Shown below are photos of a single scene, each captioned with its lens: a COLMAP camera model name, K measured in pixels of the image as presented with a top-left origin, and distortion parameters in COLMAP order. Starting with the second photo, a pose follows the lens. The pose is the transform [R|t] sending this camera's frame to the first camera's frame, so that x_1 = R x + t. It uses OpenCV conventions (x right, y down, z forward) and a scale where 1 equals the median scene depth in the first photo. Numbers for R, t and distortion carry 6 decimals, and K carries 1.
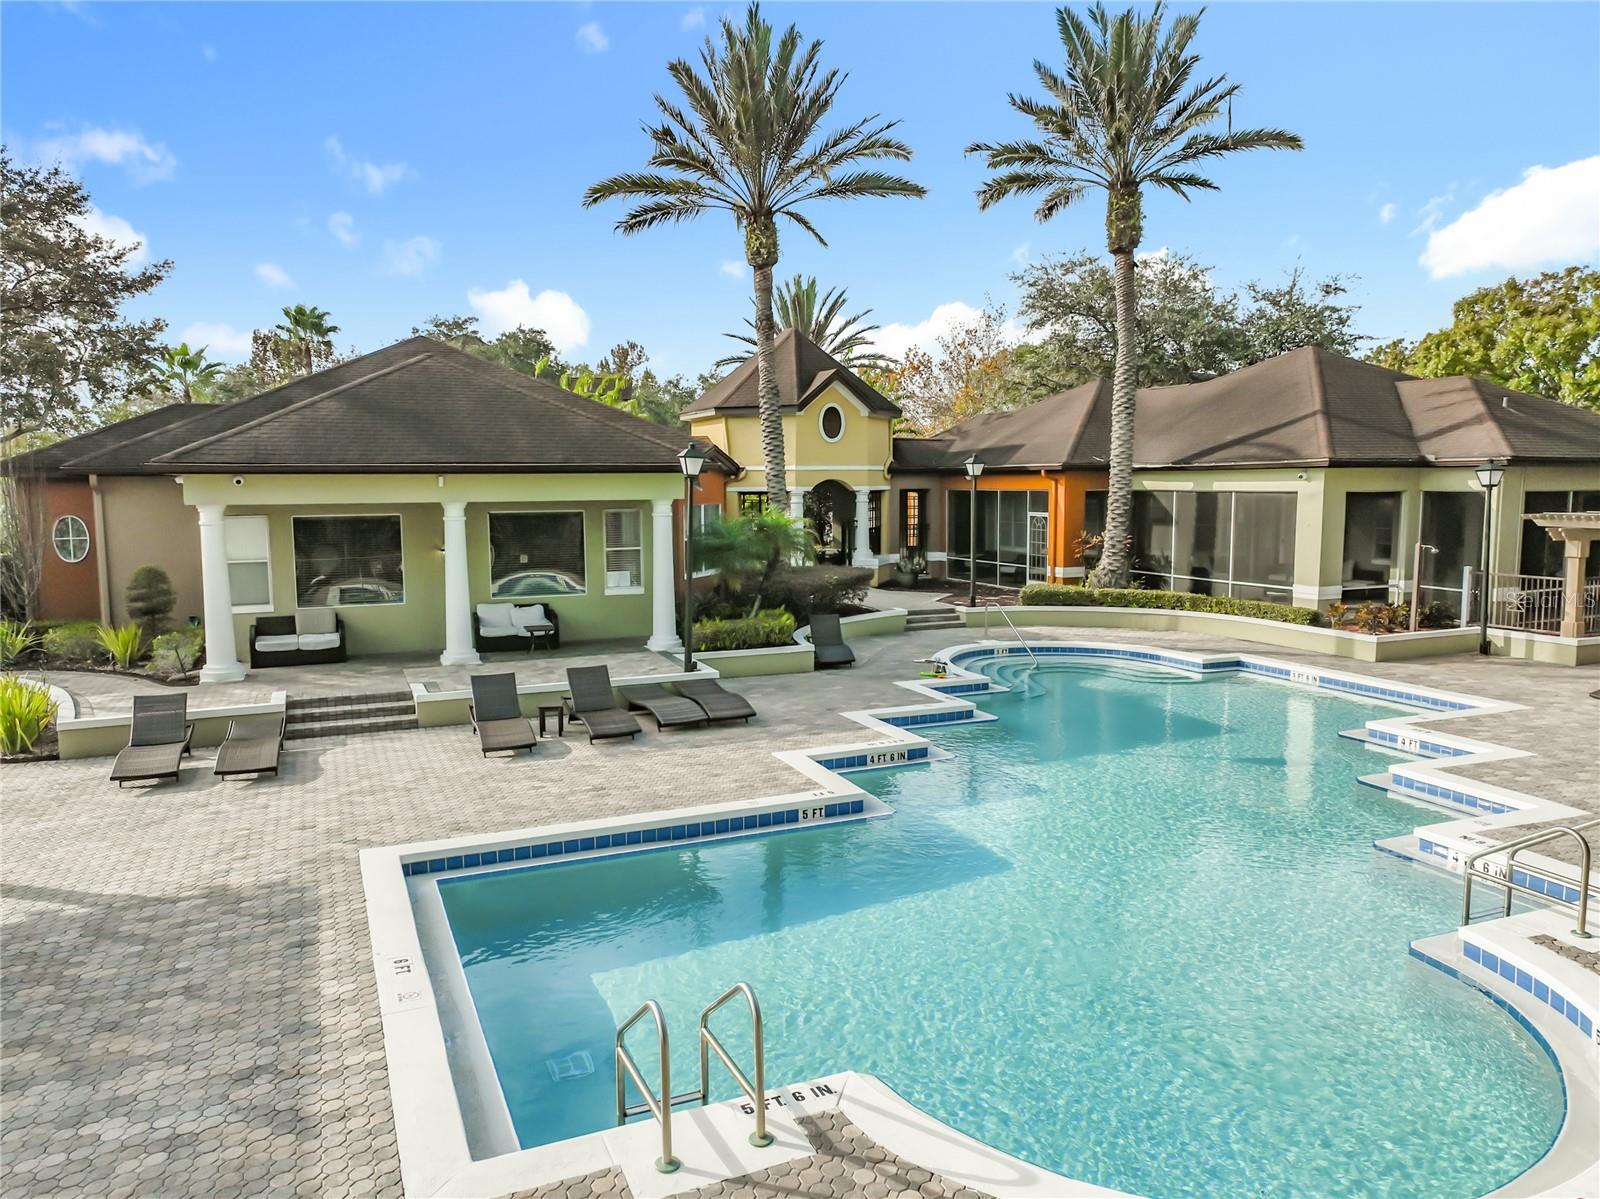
lens RADIAL K [[1123.4, 0, 806.4], [0, 1123.4, 630.5], [0, 0, 1]] dist [0.003712, 0.001266]
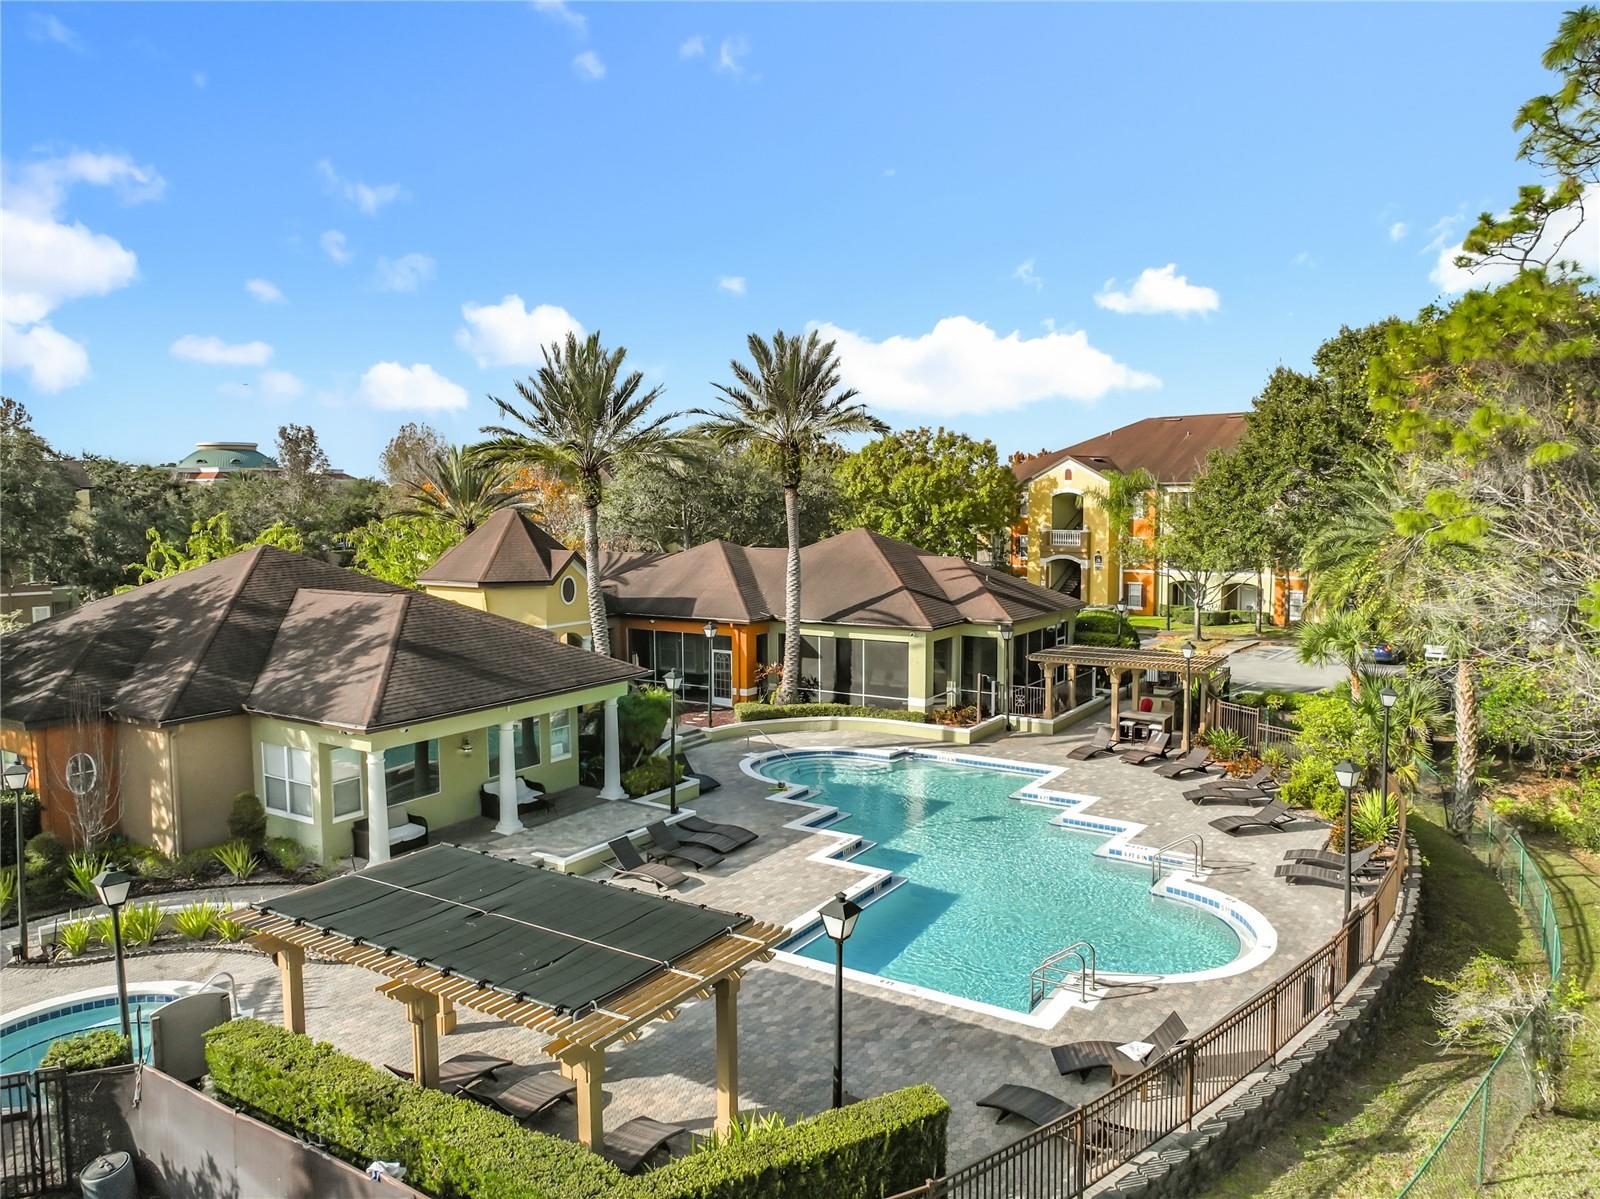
lens RADIAL K [[1126.5, 0, 820.9], [0, 1126.5, 597.7], [0, 0, 1]] dist [0.005852, 0.003615]
pose [[0.827451, -0.048367, 0.559451, -0.607783], [0.074448, 0.996938, -0.023922, -0.159848], [-0.556581, 0.061445, 0.828518, -0.324302]]
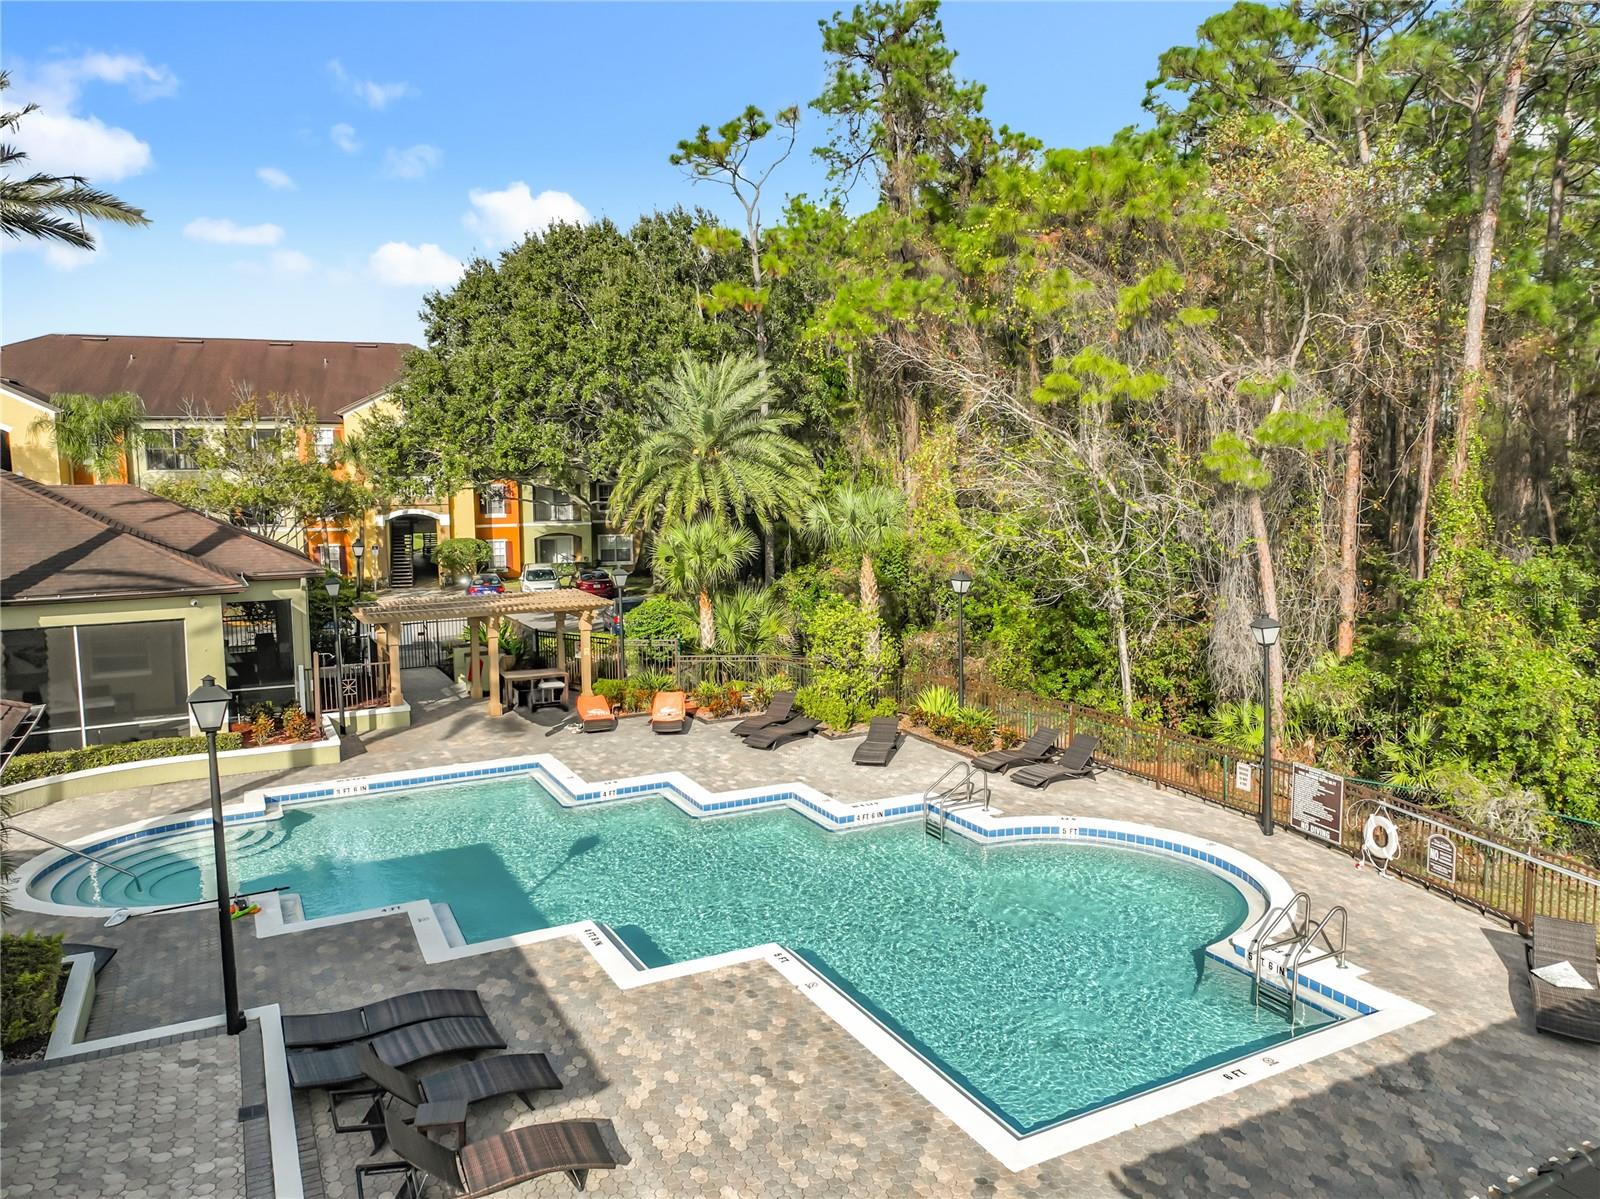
lens RADIAL K [[1126.5, 0, 820.9], [0, 1126.5, 597.7], [0, 0, 1]] dist [0.005852, 0.003615]
pose [[-0.076808, -0.107713, 0.991211, -0.562872], [0.143322, 0.982630, 0.117887, -0.177194], [-0.986691, 0.151117, -0.060037, 0.516160]]
